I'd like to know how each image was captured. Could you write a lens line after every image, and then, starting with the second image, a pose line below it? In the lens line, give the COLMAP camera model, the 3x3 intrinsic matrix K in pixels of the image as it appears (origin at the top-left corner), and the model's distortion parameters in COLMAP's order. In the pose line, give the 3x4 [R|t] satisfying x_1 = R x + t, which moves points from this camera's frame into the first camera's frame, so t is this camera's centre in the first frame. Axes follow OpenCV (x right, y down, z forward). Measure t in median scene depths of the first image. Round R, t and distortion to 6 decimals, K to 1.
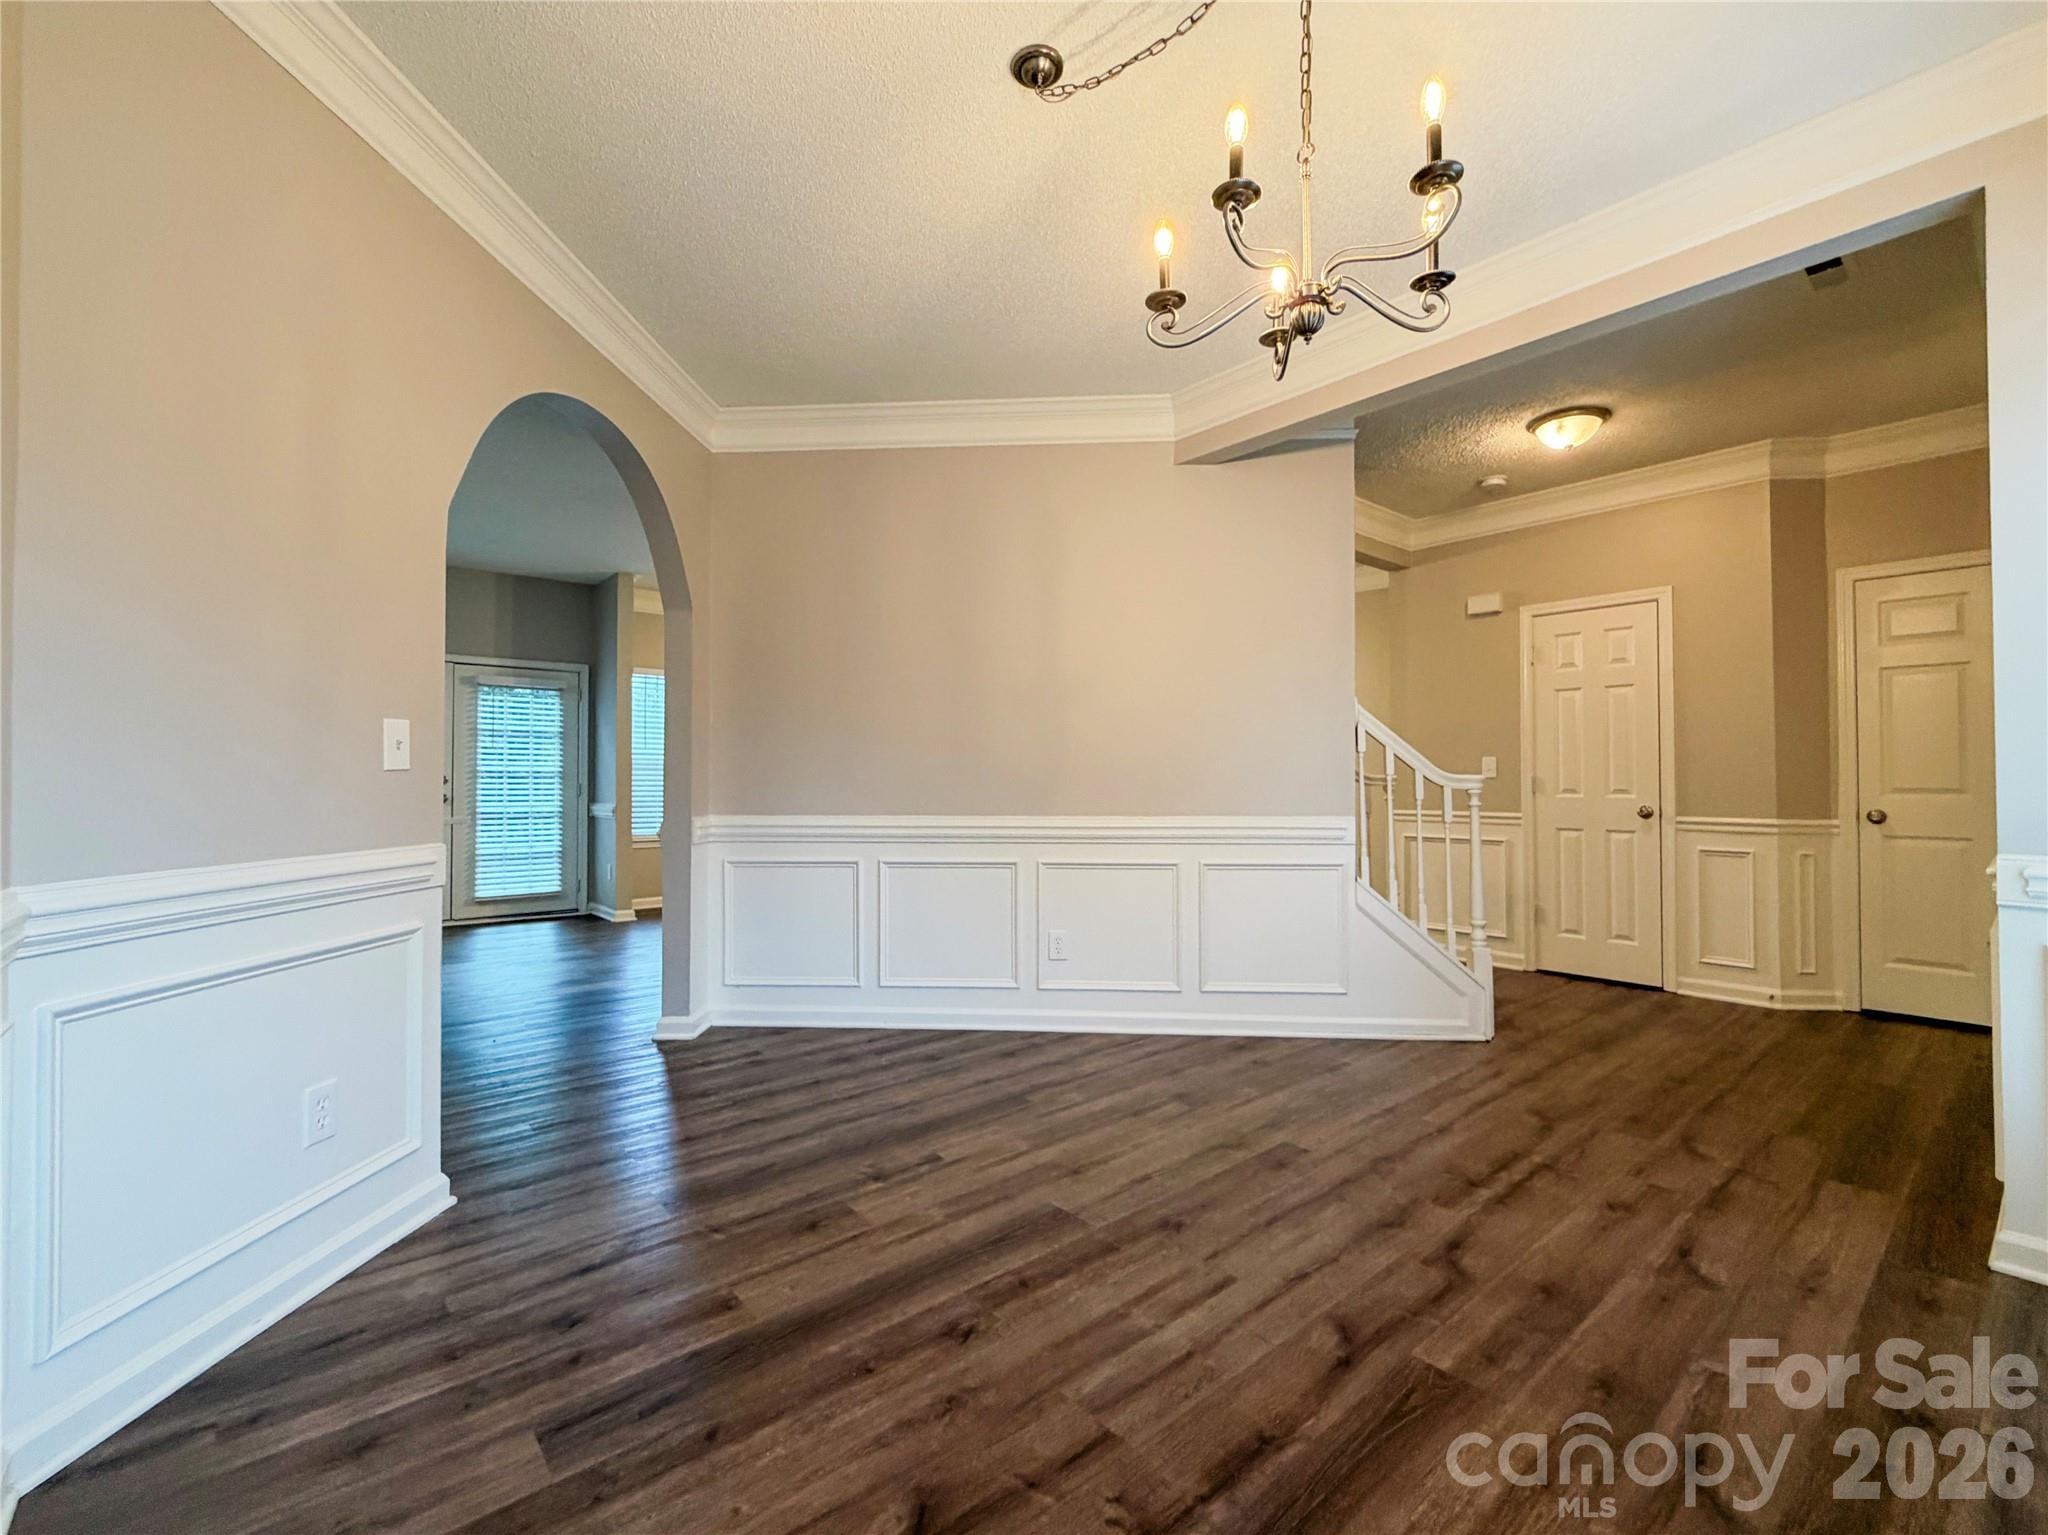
lens RADIAL K [[901.0, 0, 1025.1], [0, 901.0, 764.2], [0, 0, 1]] dist [-0.009446, -0.000058]
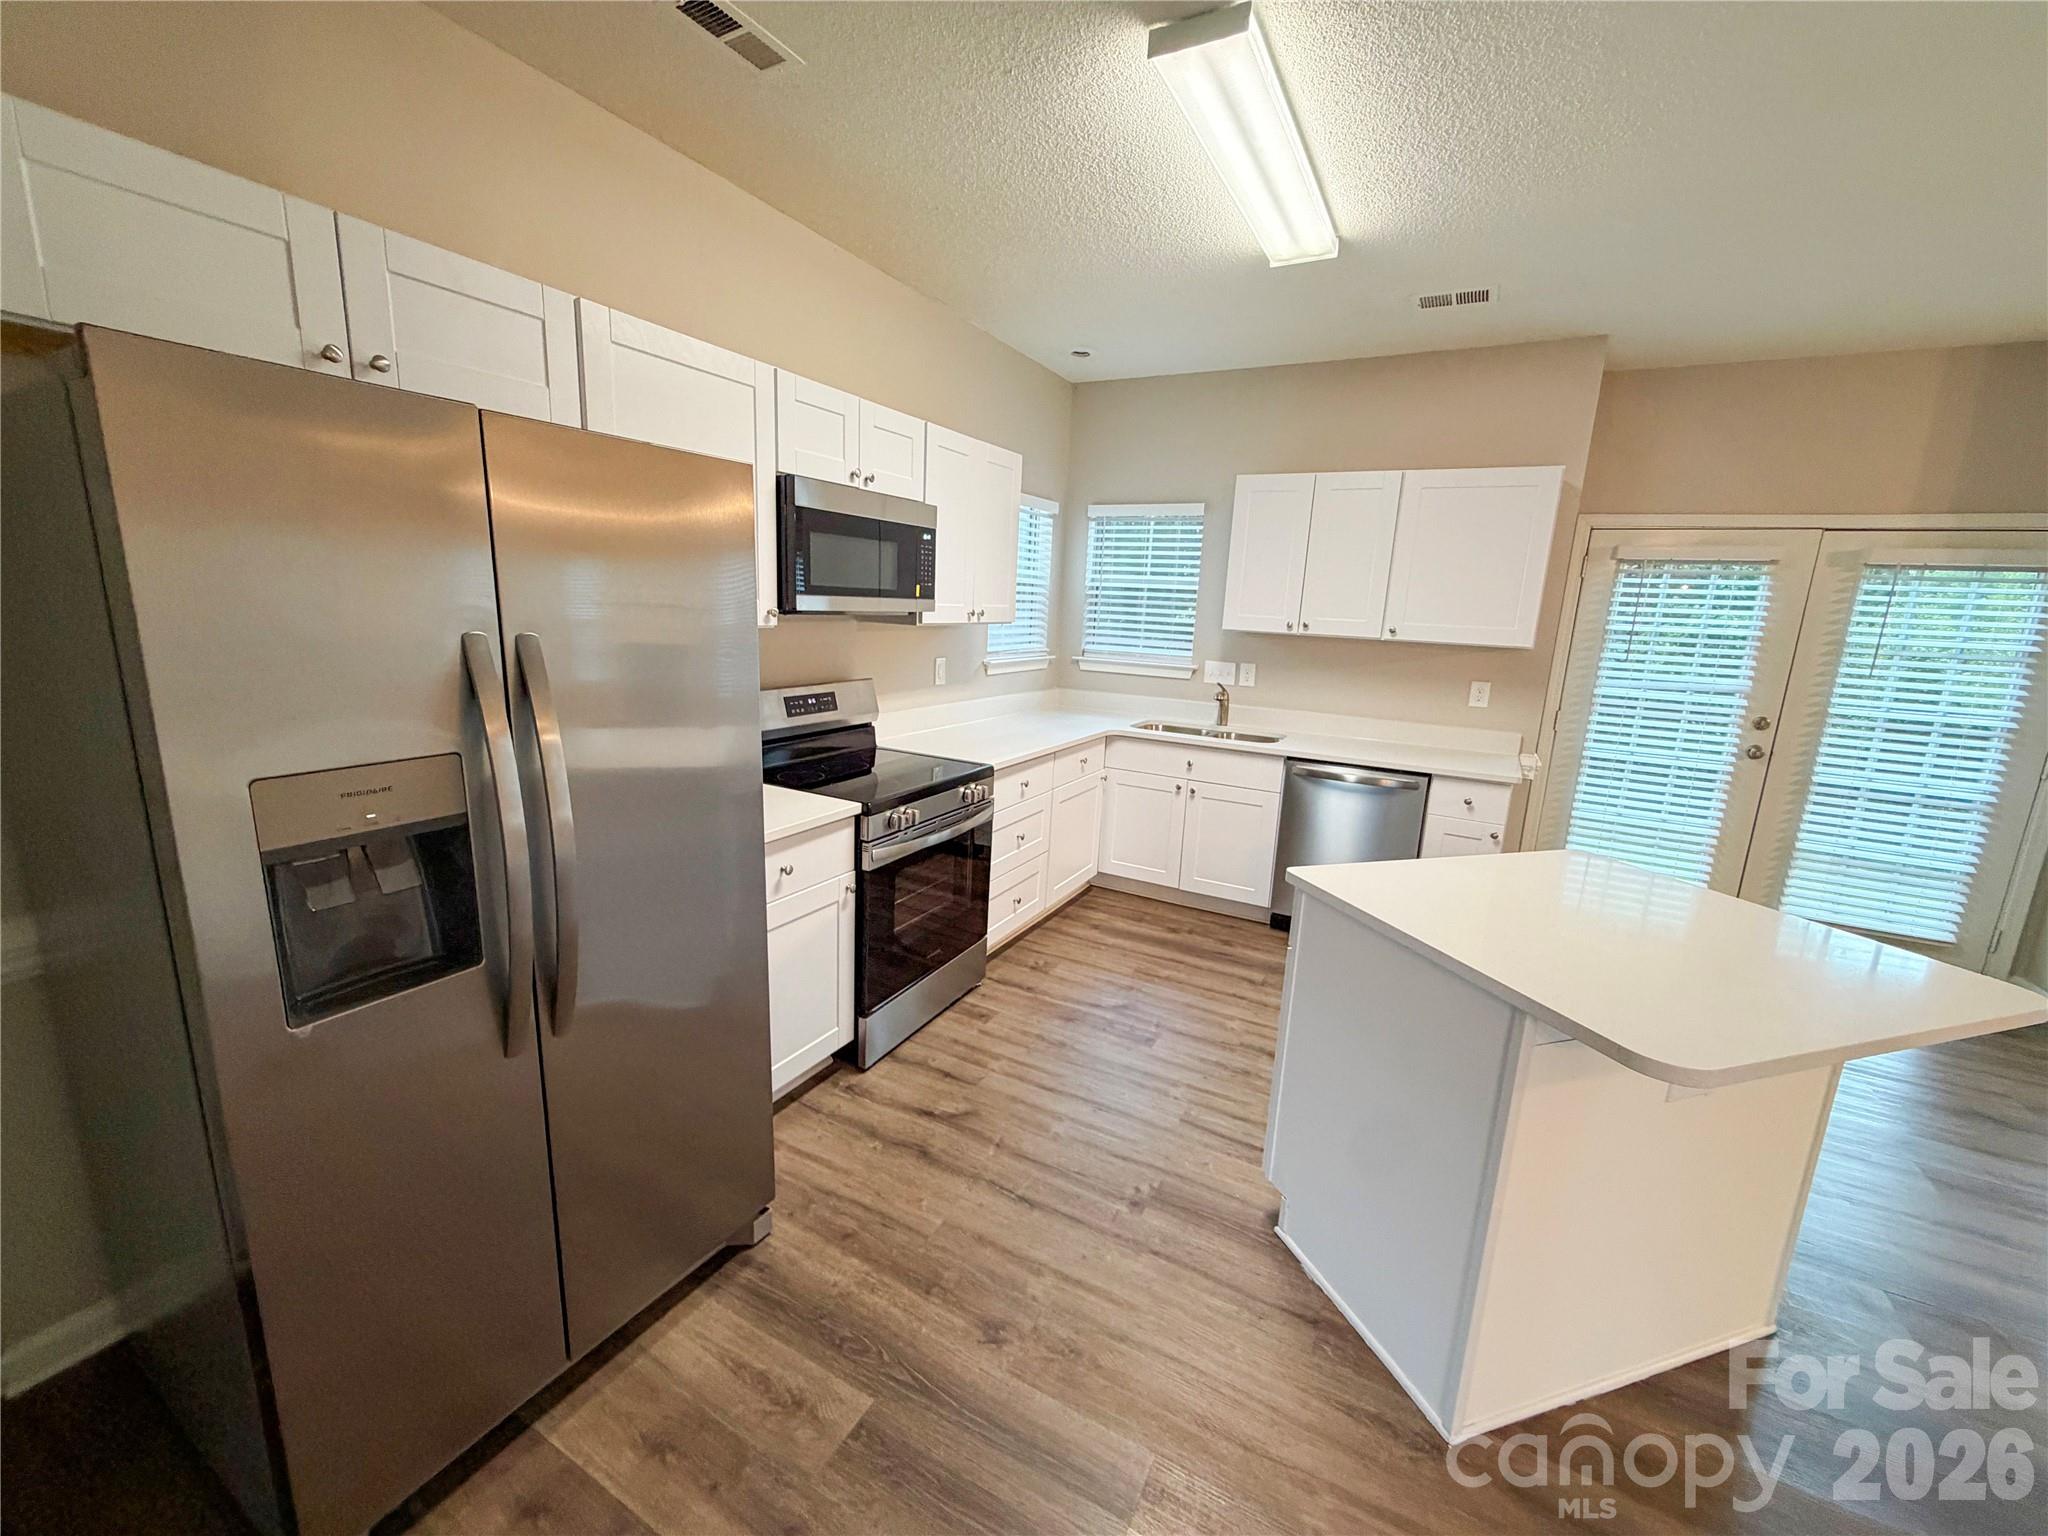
lens RADIAL K [[819.7, 0, 1009.0], [0, 819.7, 759.7], [0, 0, 1]] dist [-0.000652, -0.001267]
pose [[0.344651, 0.199026, -0.917390, -0.782017], [-0.028056, 0.979013, 0.201855, -0.152140], [0.938312, -0.043832, 0.343001, 0.809131]]
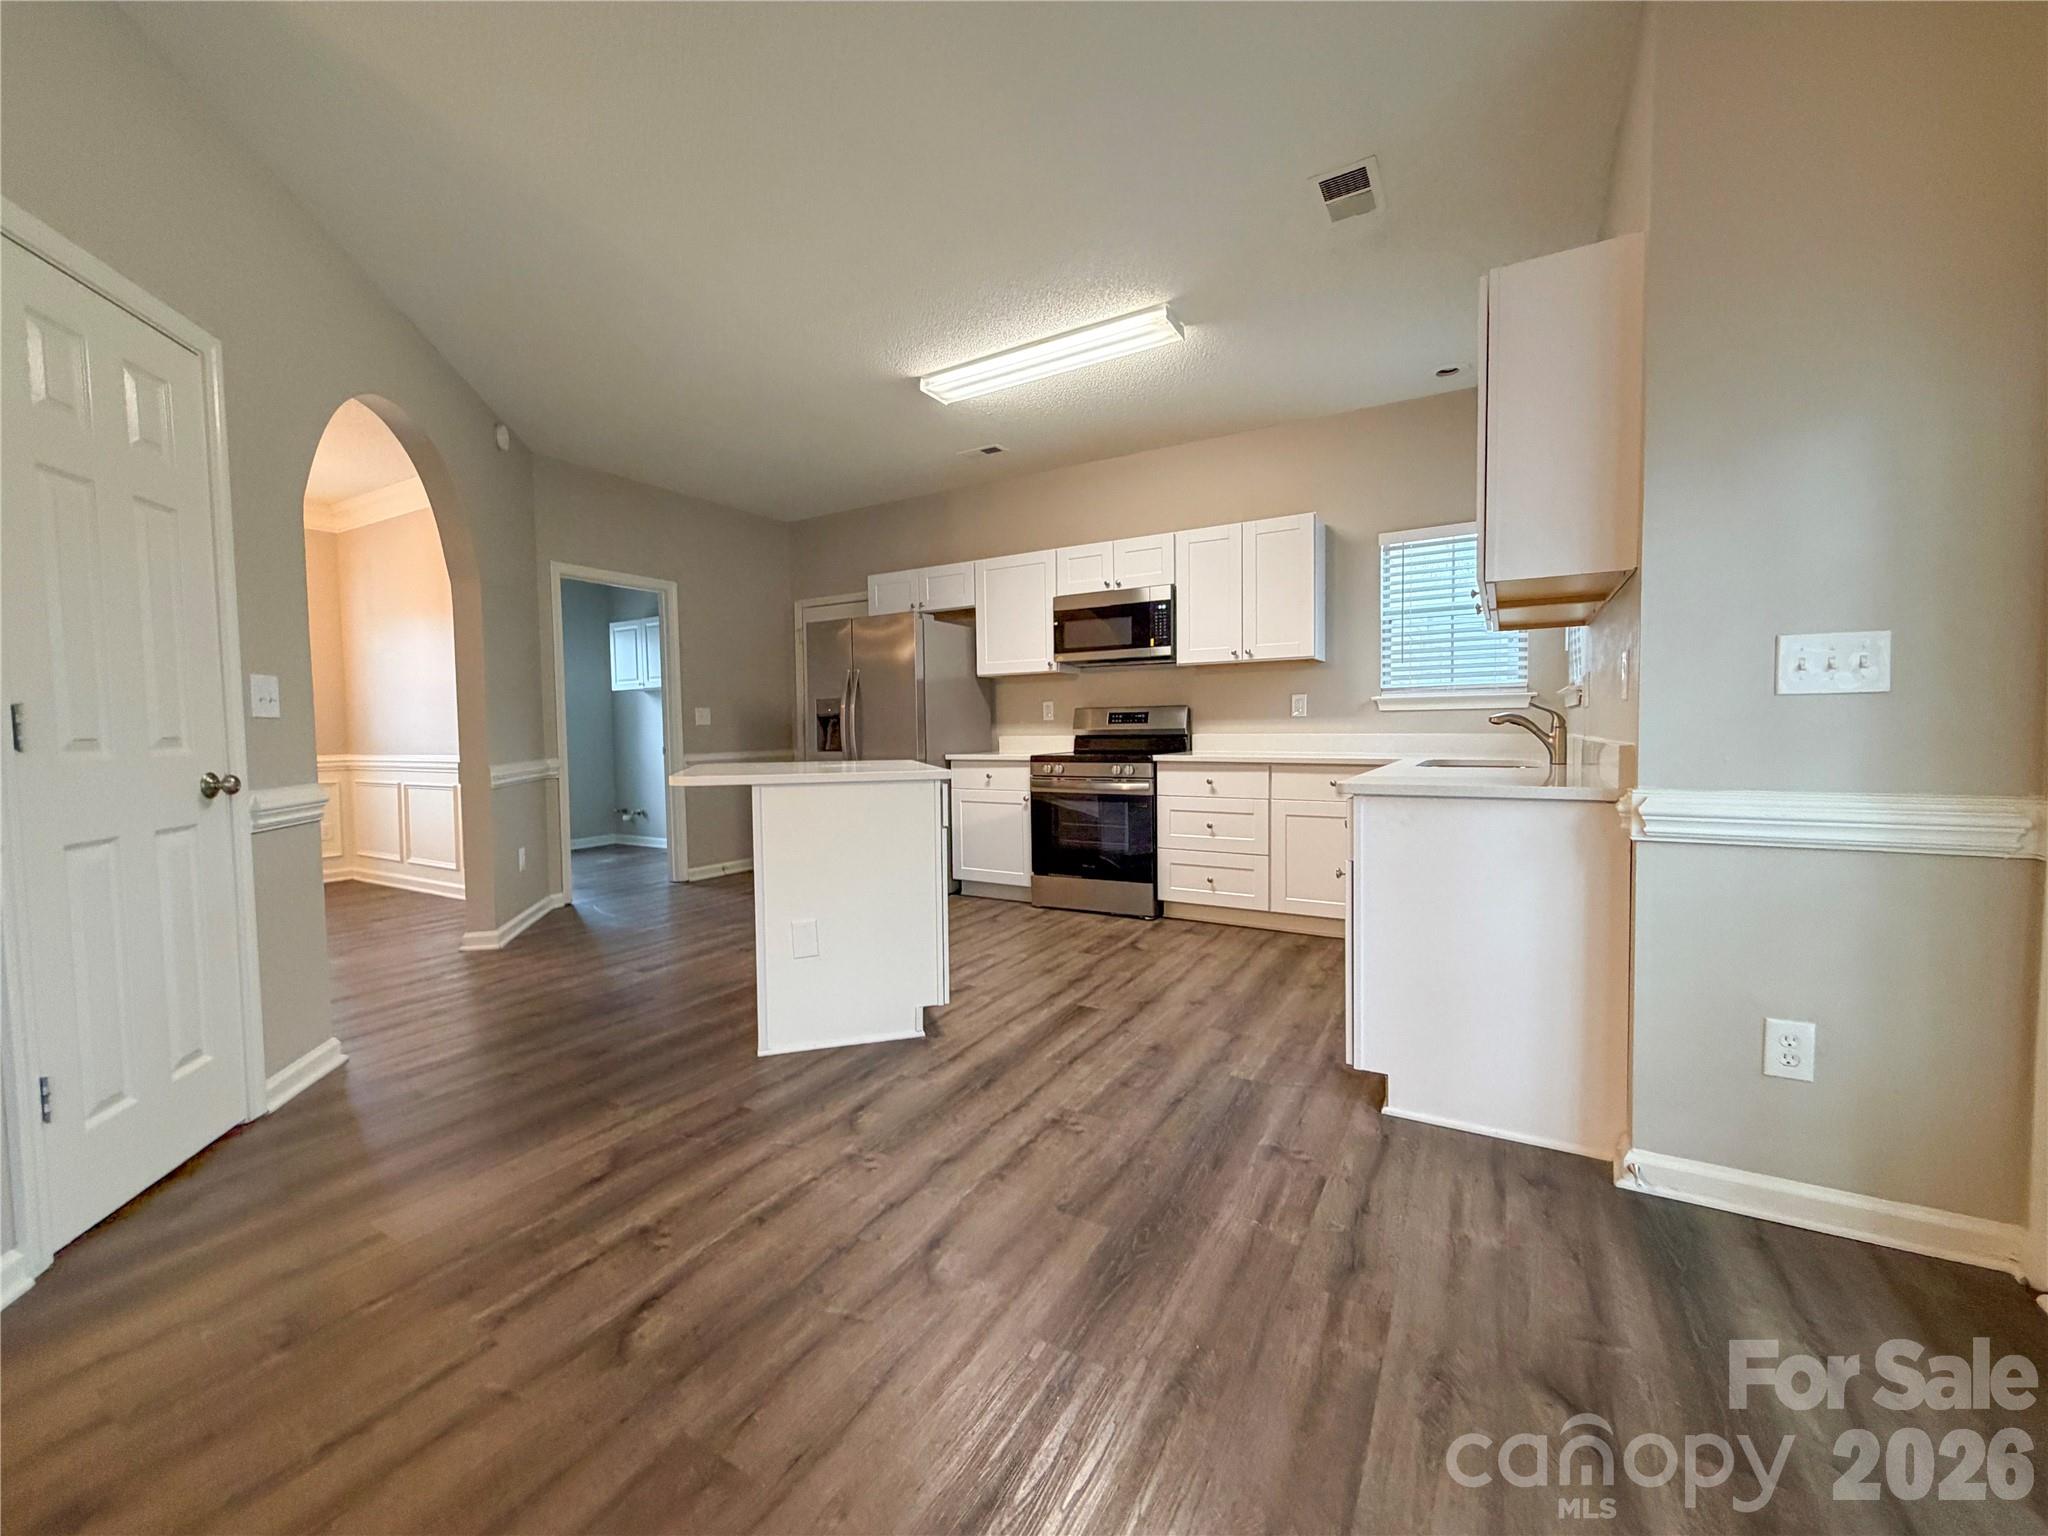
lens RADIAL K [[819.7, 0, 1029.4], [0, 819.7, 761.1], [0, 0, 1]] dist [-0.000652, -0.001267]
pose [[-0.946161, 0.026322, -0.322624, -1.108160], [0.020097, 0.999542, 0.022612, 0.068814], [0.323072, 0.014910, -0.946257, 2.741797]]
